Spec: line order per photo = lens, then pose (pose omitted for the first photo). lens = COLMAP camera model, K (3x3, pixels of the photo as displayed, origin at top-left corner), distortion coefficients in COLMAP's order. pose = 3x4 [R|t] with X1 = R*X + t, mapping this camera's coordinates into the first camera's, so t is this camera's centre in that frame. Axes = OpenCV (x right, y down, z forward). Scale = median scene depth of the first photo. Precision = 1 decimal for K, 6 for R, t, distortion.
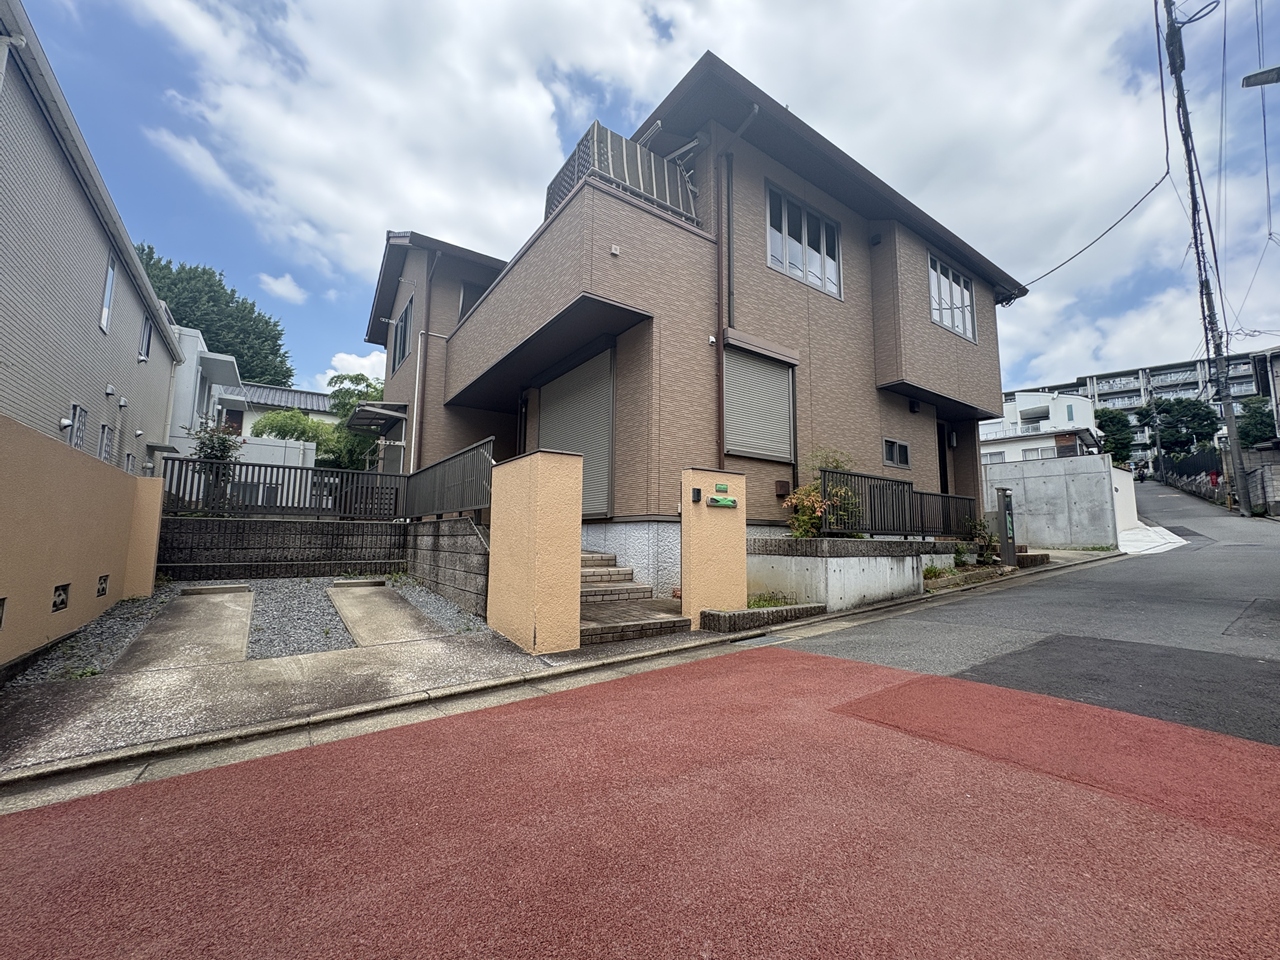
lens RADIAL K [[511.3, 0, 640.0], [0, 511.3, 480.0], [0, 0, 1]] dist [0.000281, 0.000027]
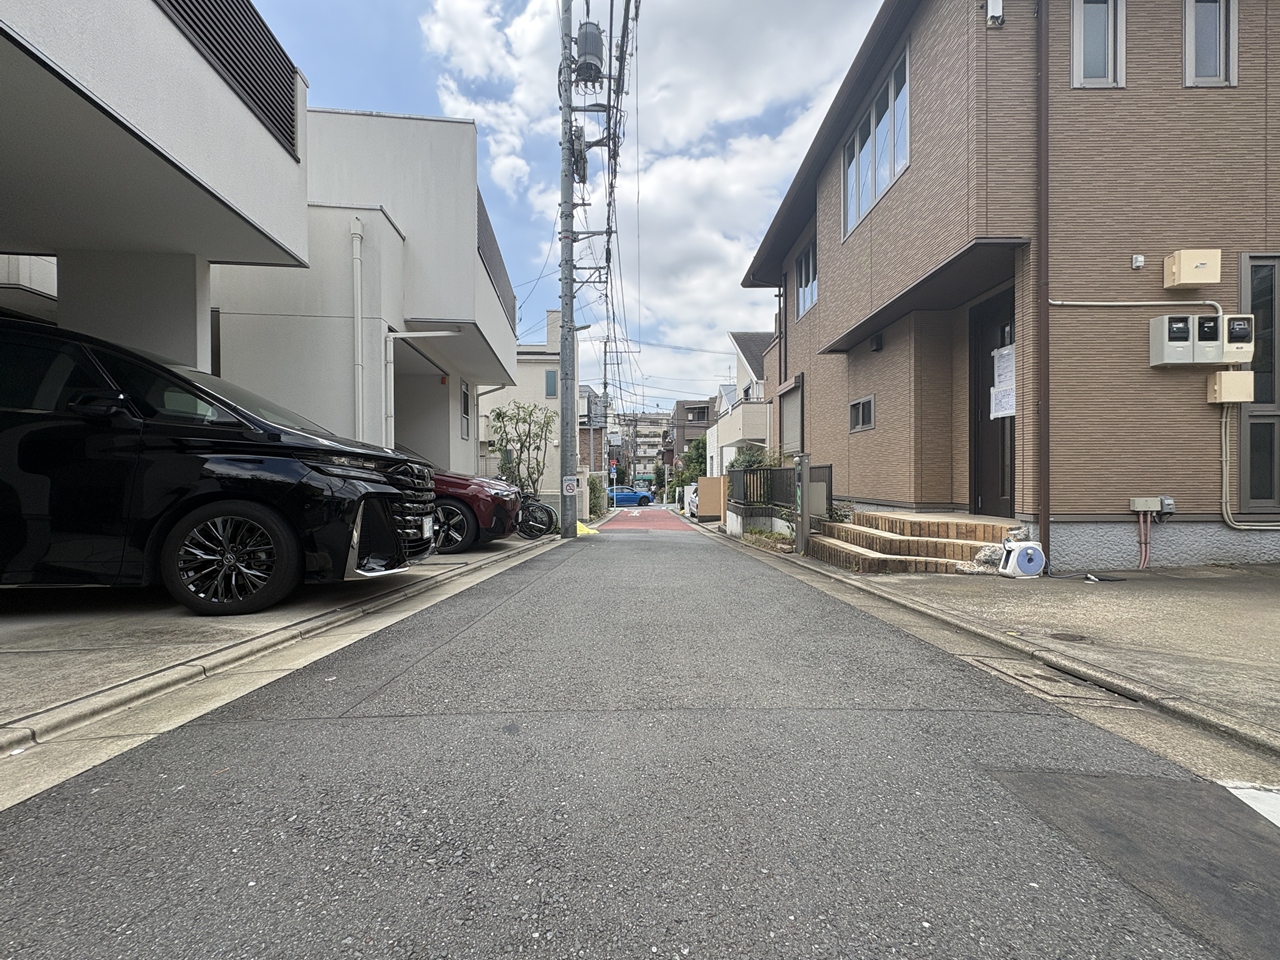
lens RADIAL K [[511.3, 0, 640.0], [0, 511.3, 480.0], [0, 0, 1]] dist [0.000281, 0.000027]
pose [[-0.576745, -0.000145, -0.816924, 2.038502], [0.097782, 0.992798, -0.069211, 0.116497], [0.811051, -0.119797, -0.572578, 1.679430]]
